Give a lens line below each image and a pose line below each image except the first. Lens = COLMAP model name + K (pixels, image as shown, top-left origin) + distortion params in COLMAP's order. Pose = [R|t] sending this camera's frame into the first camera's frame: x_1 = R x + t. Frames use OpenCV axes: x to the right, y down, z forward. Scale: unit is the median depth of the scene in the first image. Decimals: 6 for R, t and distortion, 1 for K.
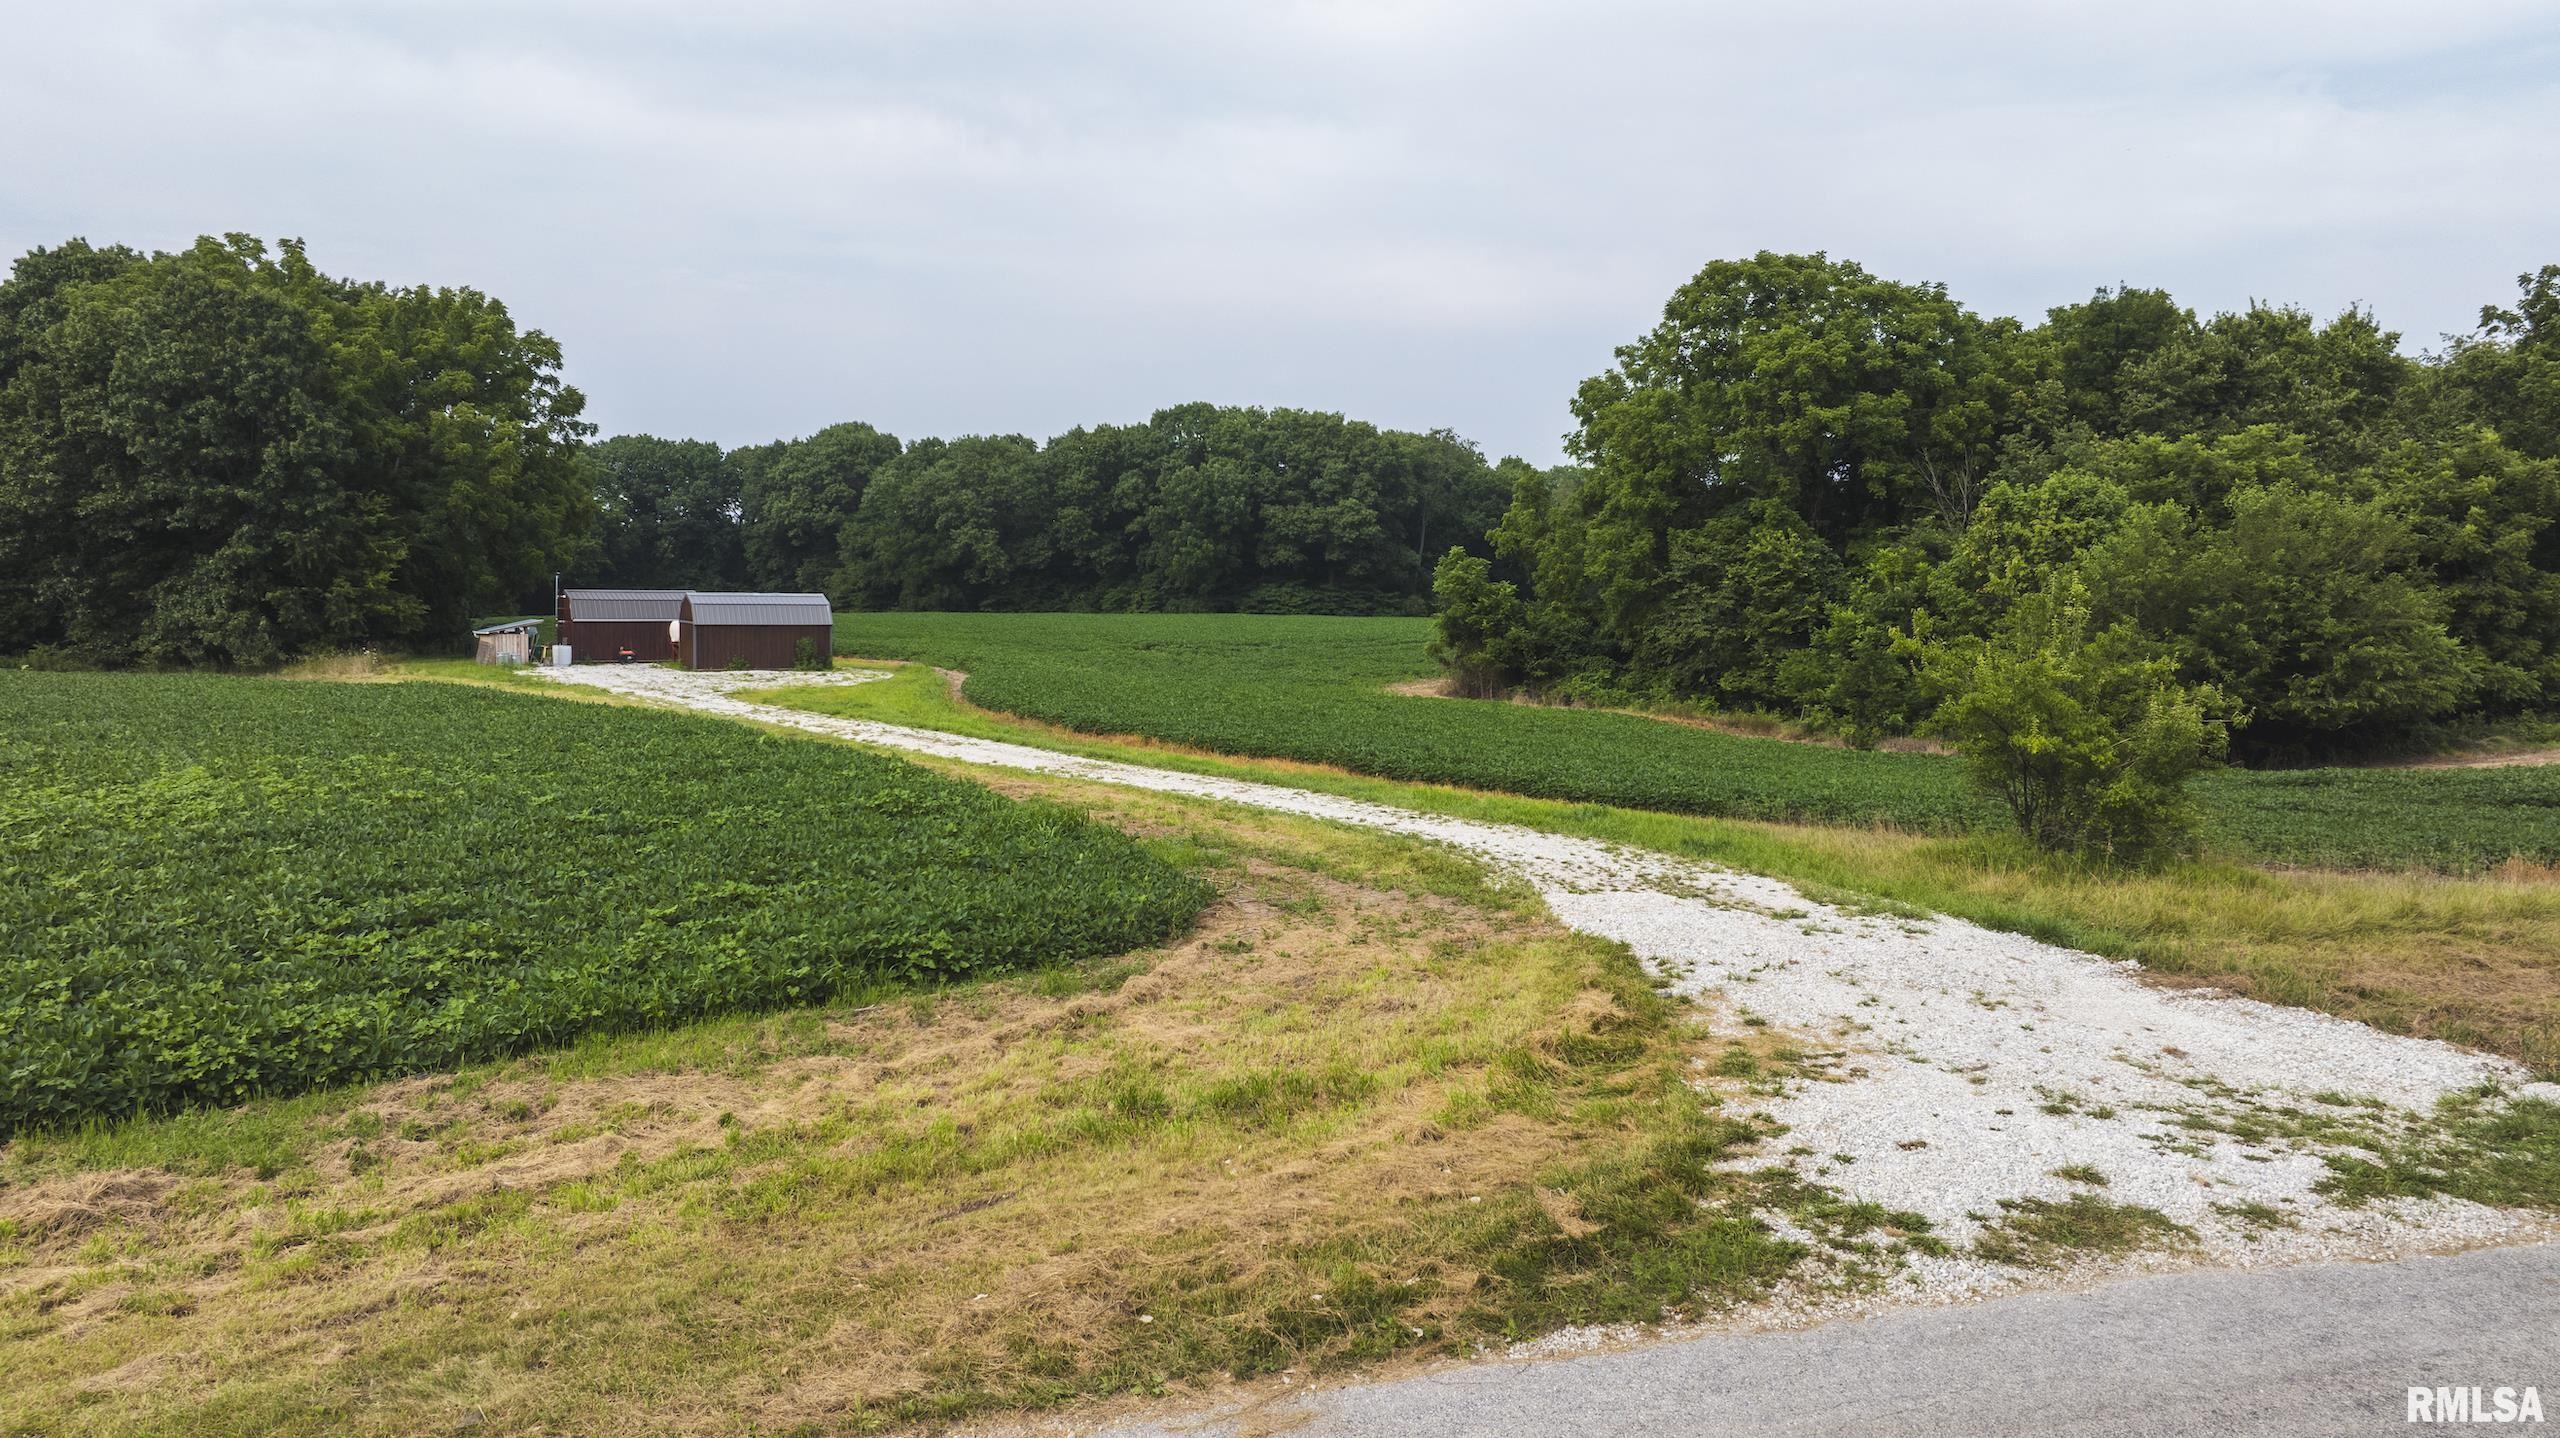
lens RADIAL K [[1840.6, 0, 1280.3], [0, 1840.6, 718.1], [0, 0, 1]] dist [-0.042261, 0.043961]
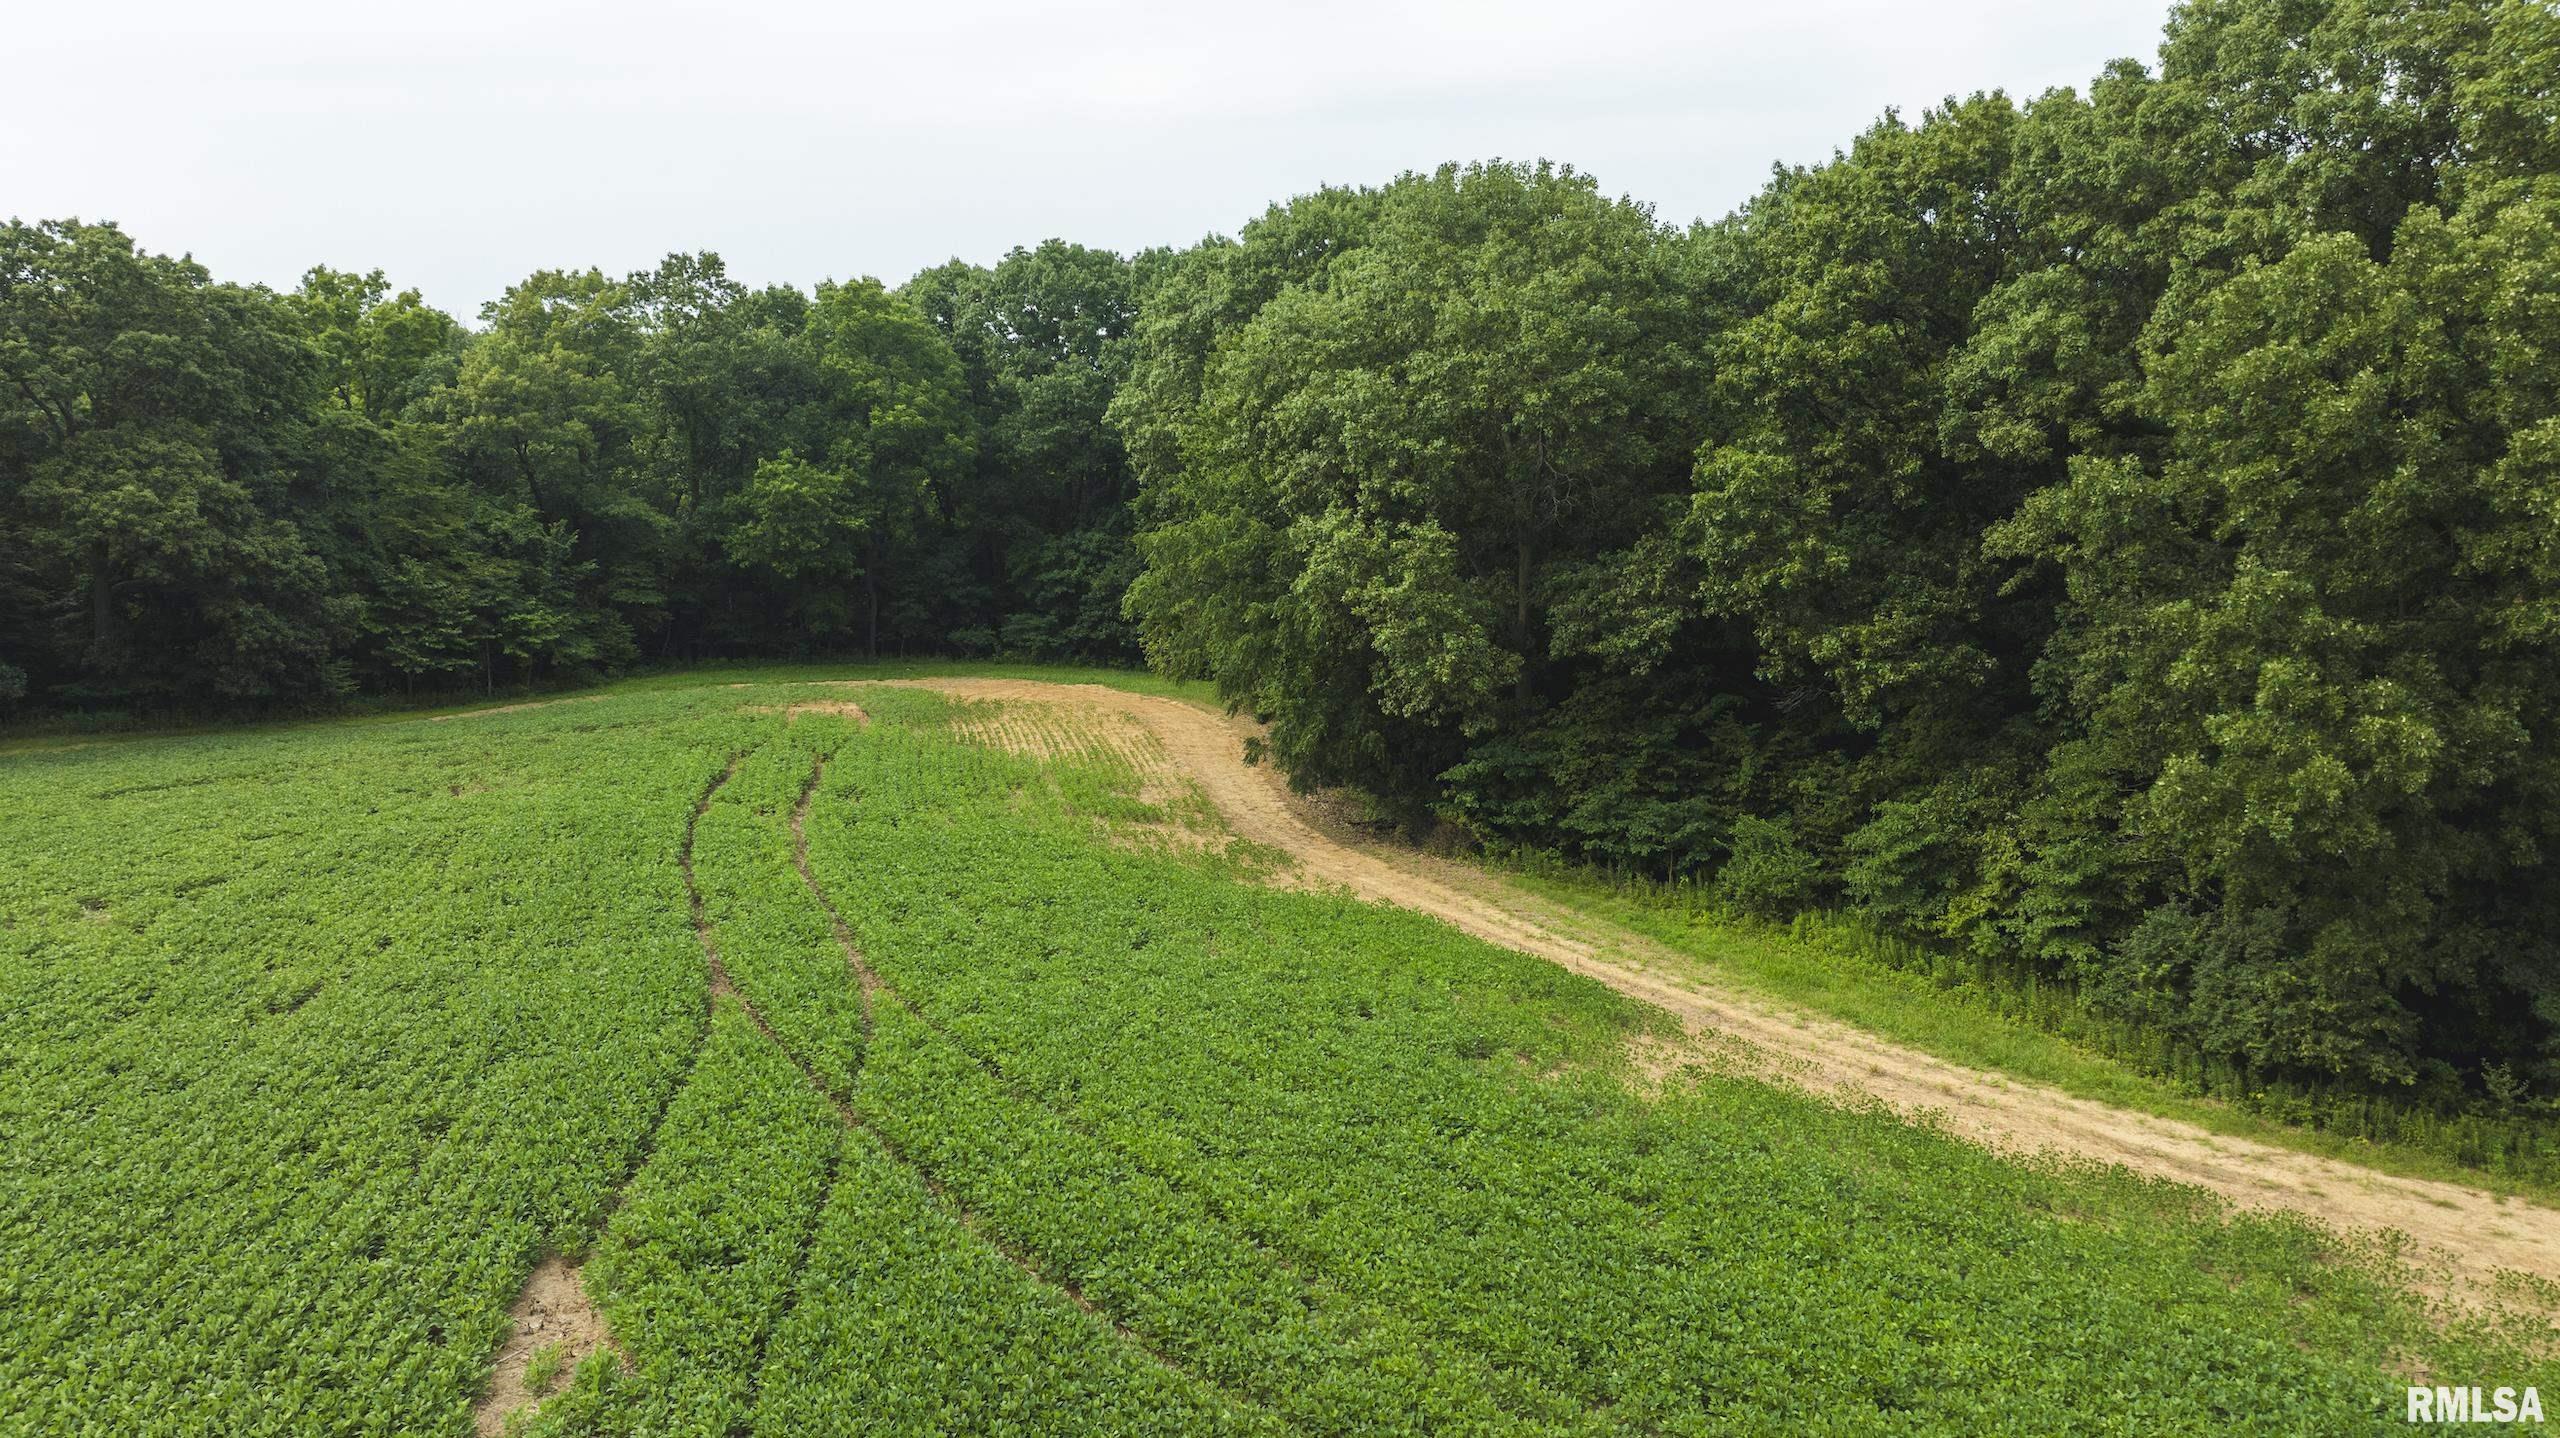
lens RADIAL K [[1840.6, 0, 1283.1], [0, 1840.6, 721.1], [0, 0, 1]] dist [-0.042261, 0.043961]
pose [[0.833745, 0.095241, -0.543873, -0.032320], [-0.052340, 0.994208, 0.093866, -0.098069], [0.549663, -0.049794, 0.833901, 0.771290]]
